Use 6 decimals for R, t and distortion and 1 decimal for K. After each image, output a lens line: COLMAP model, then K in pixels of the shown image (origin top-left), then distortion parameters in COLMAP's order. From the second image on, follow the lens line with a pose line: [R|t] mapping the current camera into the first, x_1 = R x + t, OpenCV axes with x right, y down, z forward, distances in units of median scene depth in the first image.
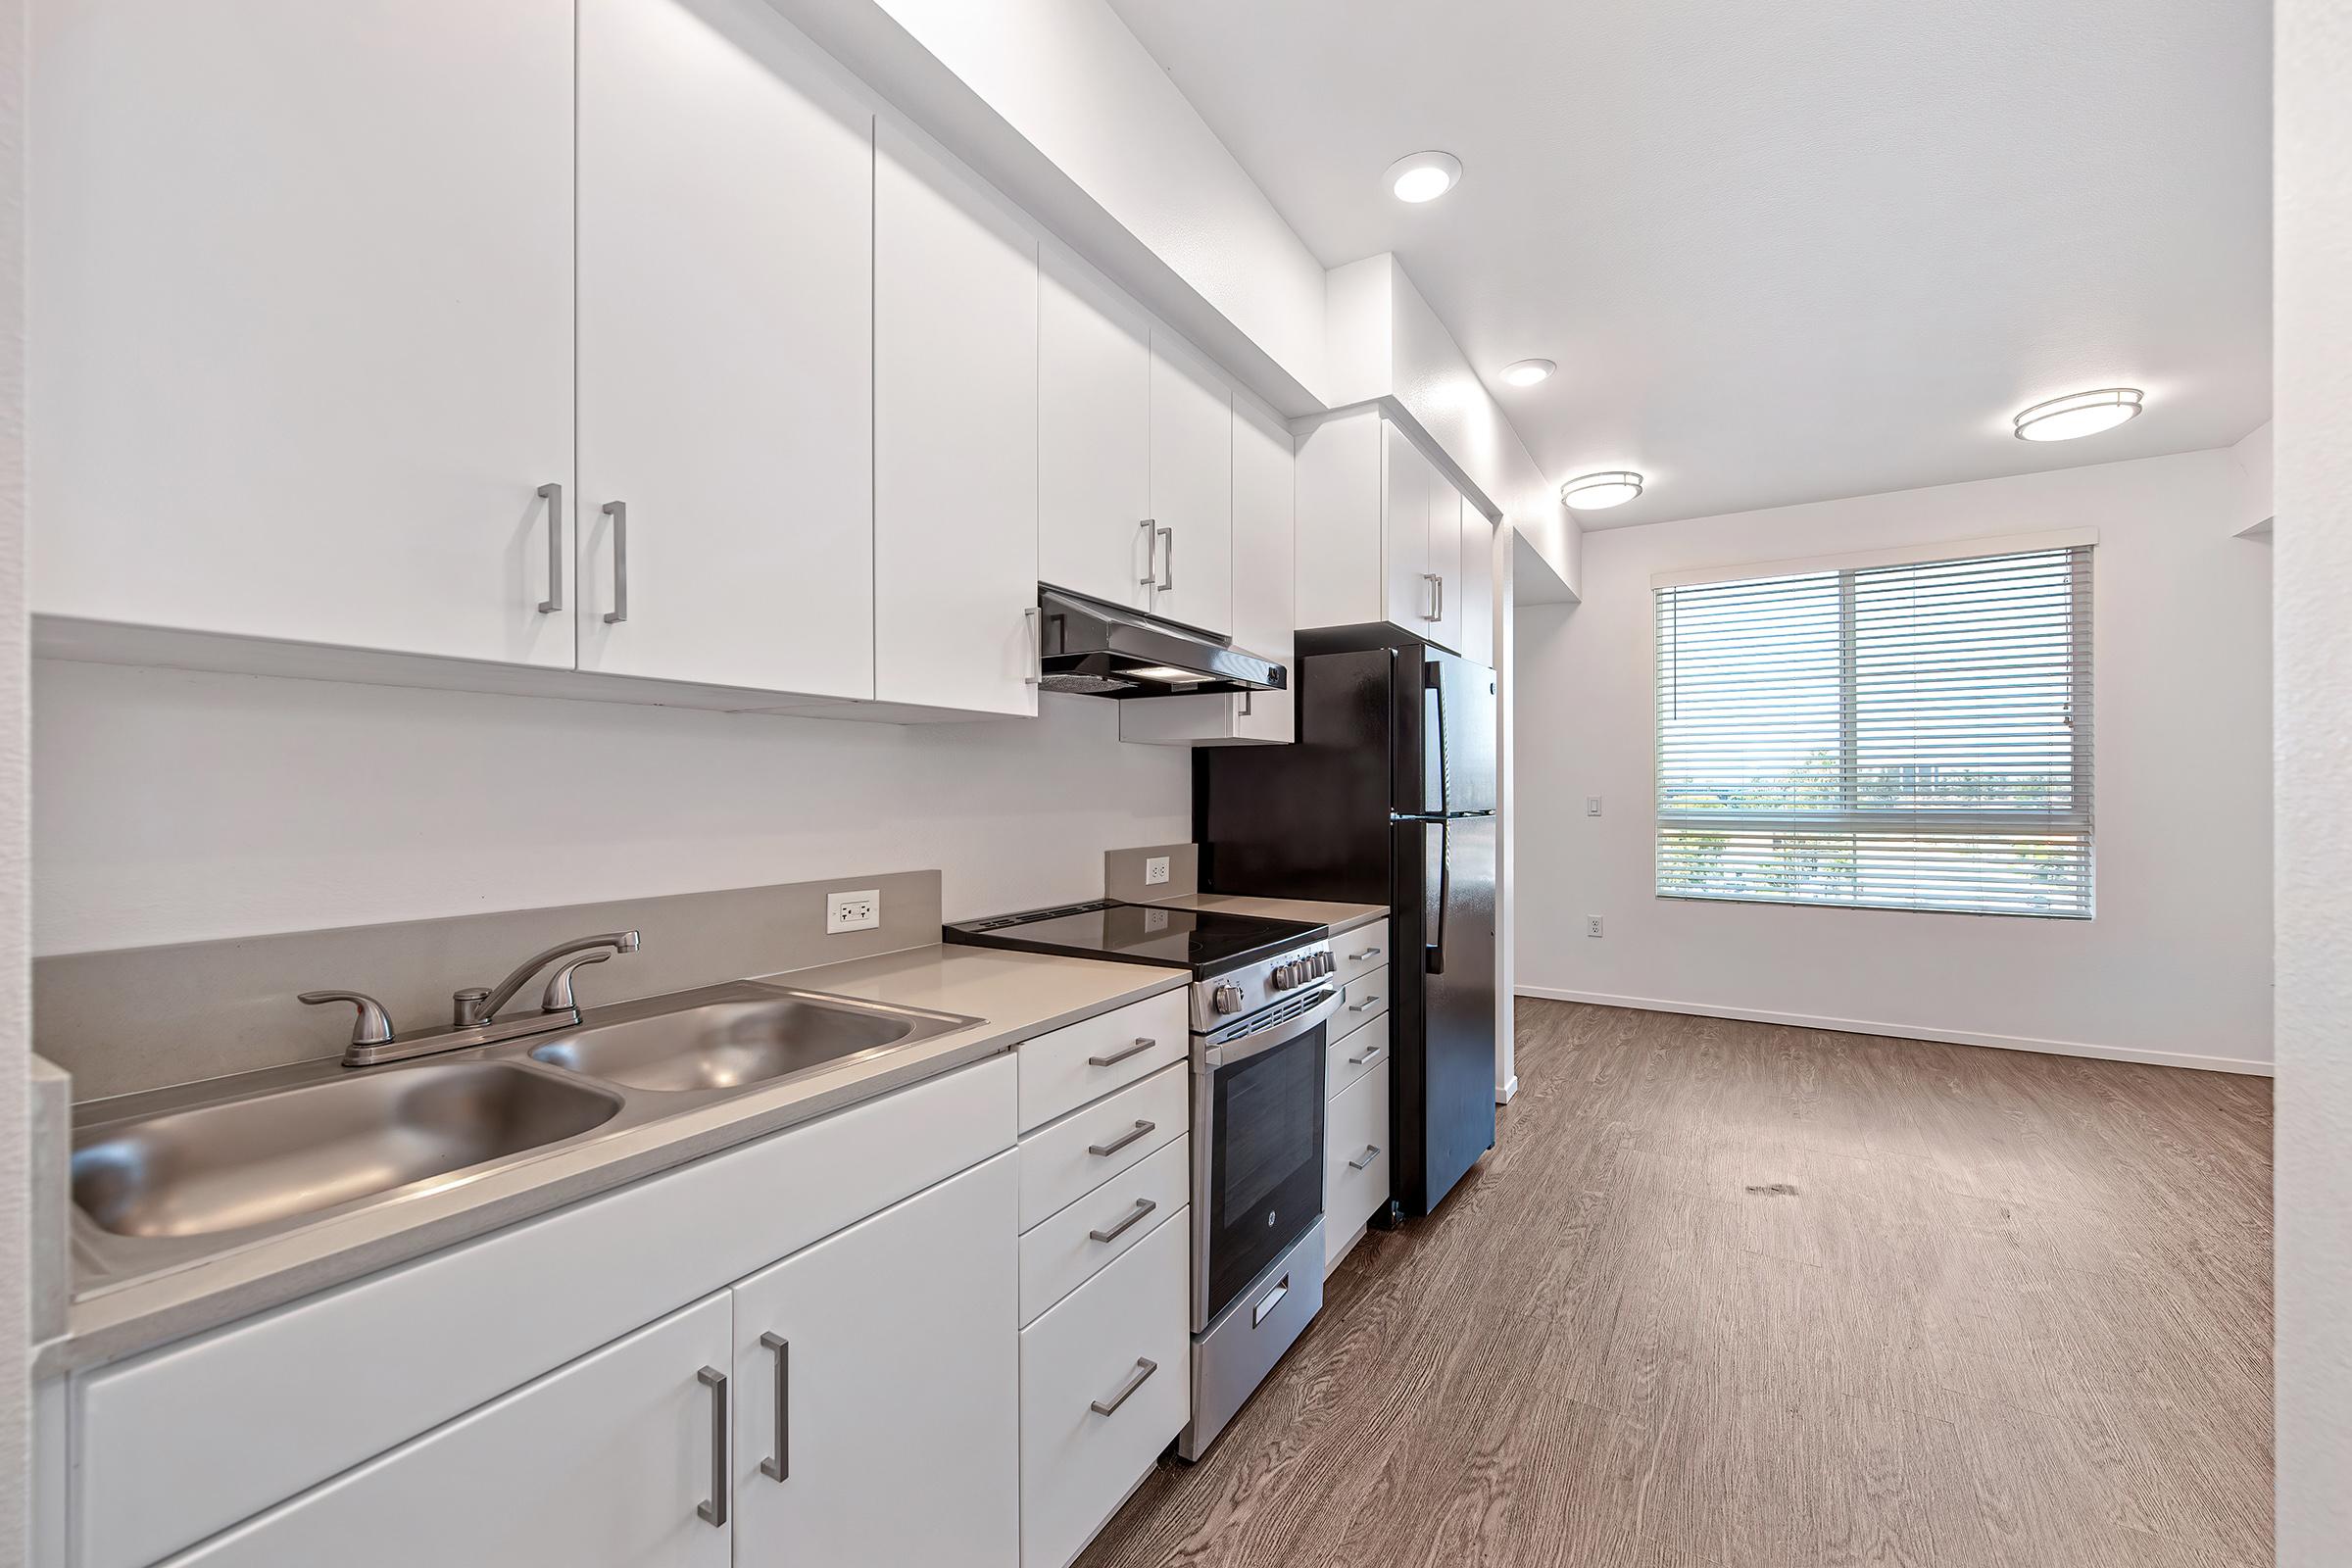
lens RADIAL K [[935.3, 0, 1183.1], [0, 935.3, 785.7], [0, 0, 1]] dist [0.009406, -0.003510]
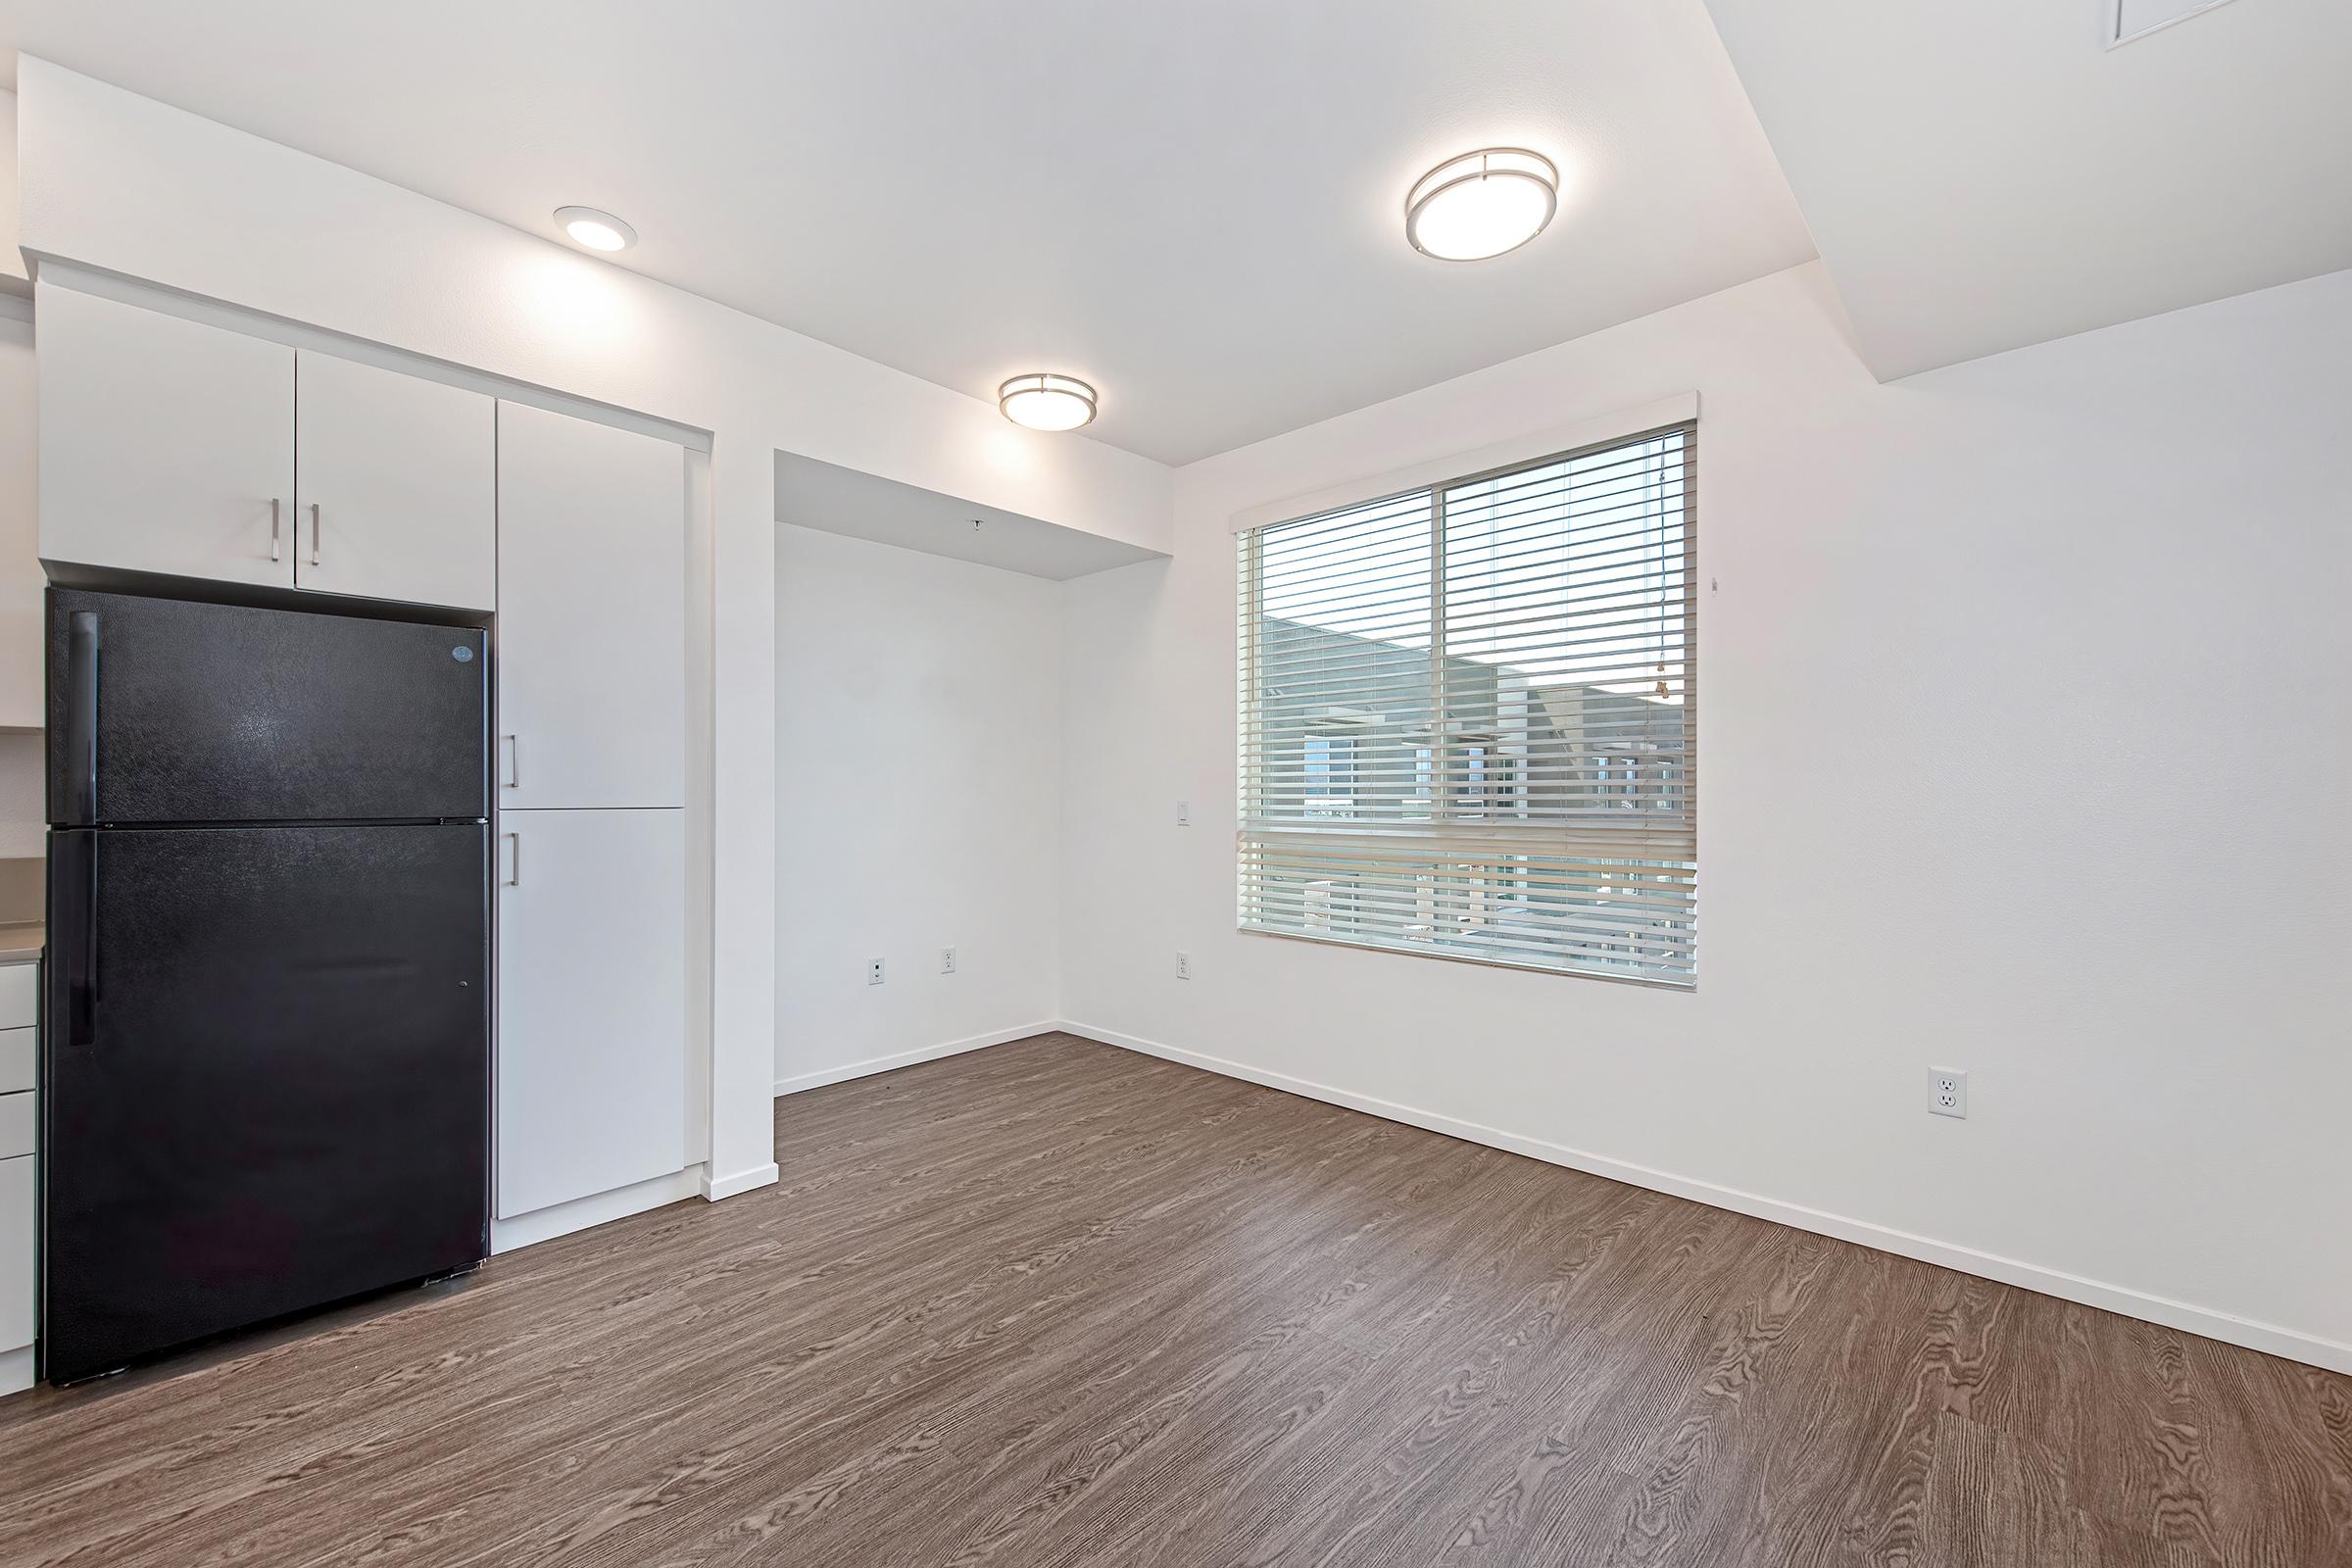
lens RADIAL K [[942.4, 0, 1178.4], [0, 942.4, 796.9], [0, 0, 1]] dist [0.001780, -0.000583]
pose [[0.978025, 0.000396, -0.208488, 1.165386], [0.000999, 0.999978, 0.006584, 0.006482], [0.208486, -0.006647, 0.978003, 0.436724]]
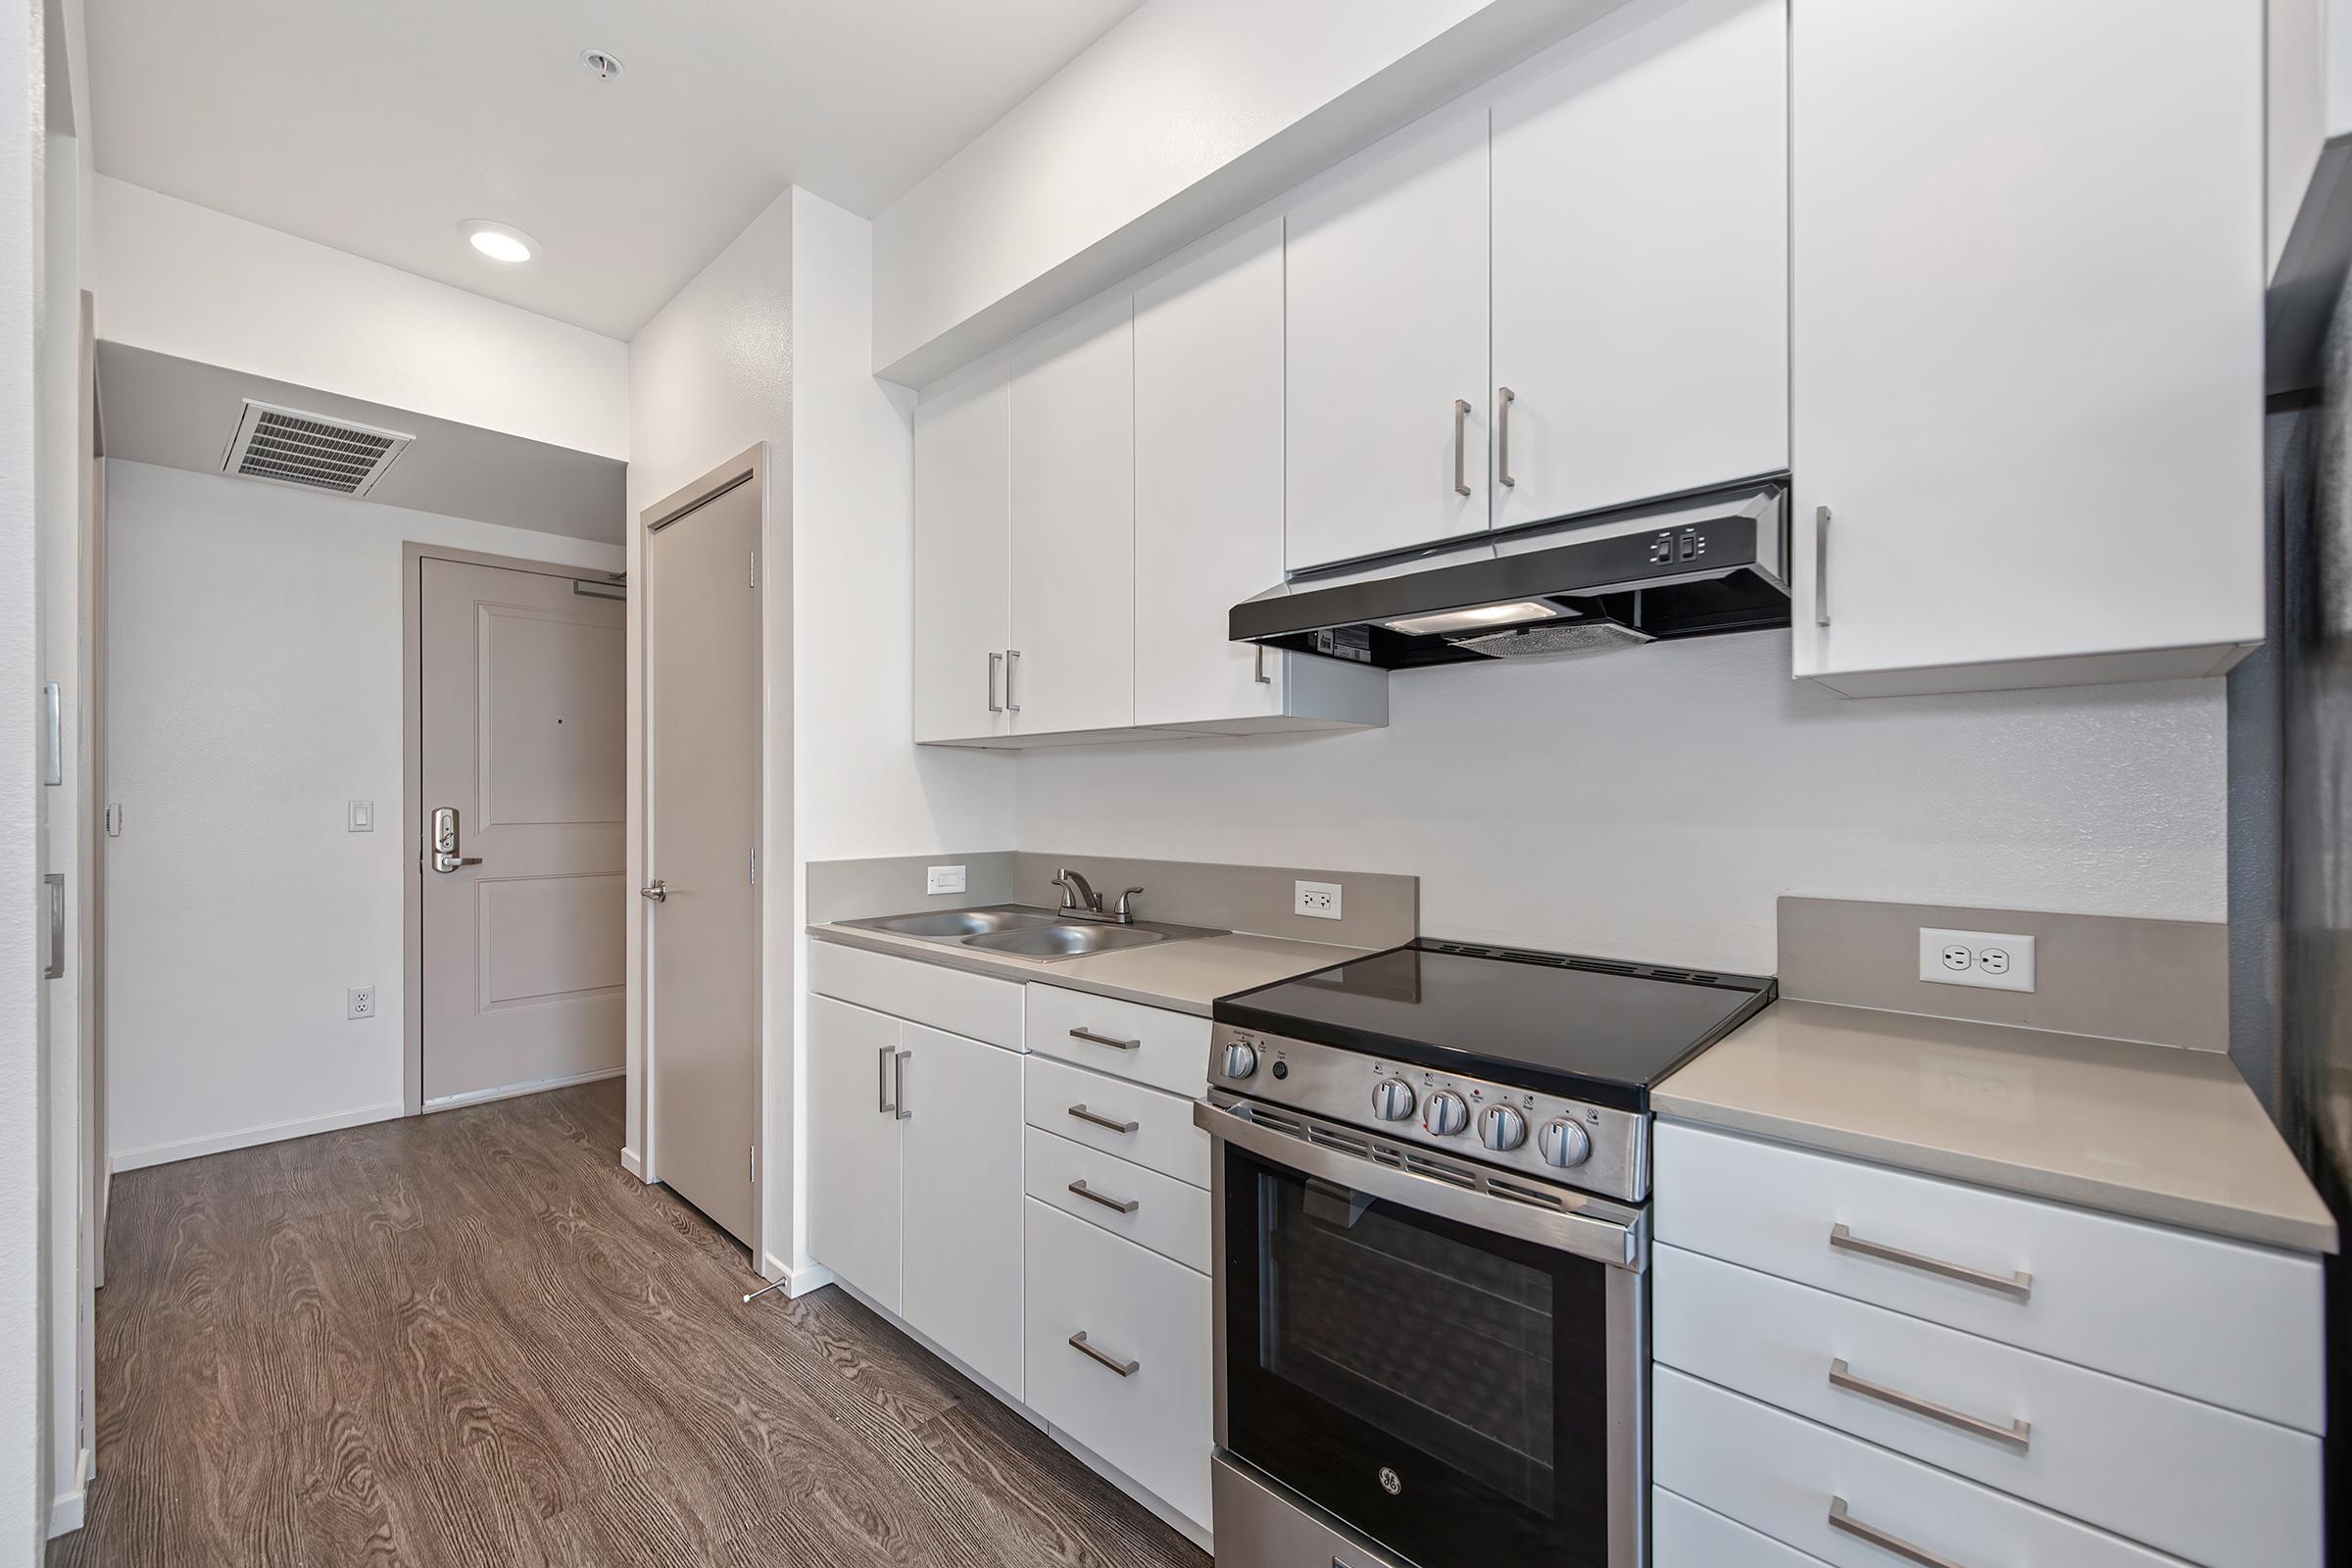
lens RADIAL K [[942.4, 0, 1178.4], [0, 942.4, 796.9], [0, 0, 1]] dist [0.001780, -0.000583]
pose [[-0.205365, -0.001591, -0.978684, 0.511538], [0.005805, 0.999979, -0.002844, 0.008139], [0.978668, -0.006265, -0.205351, 0.693118]]
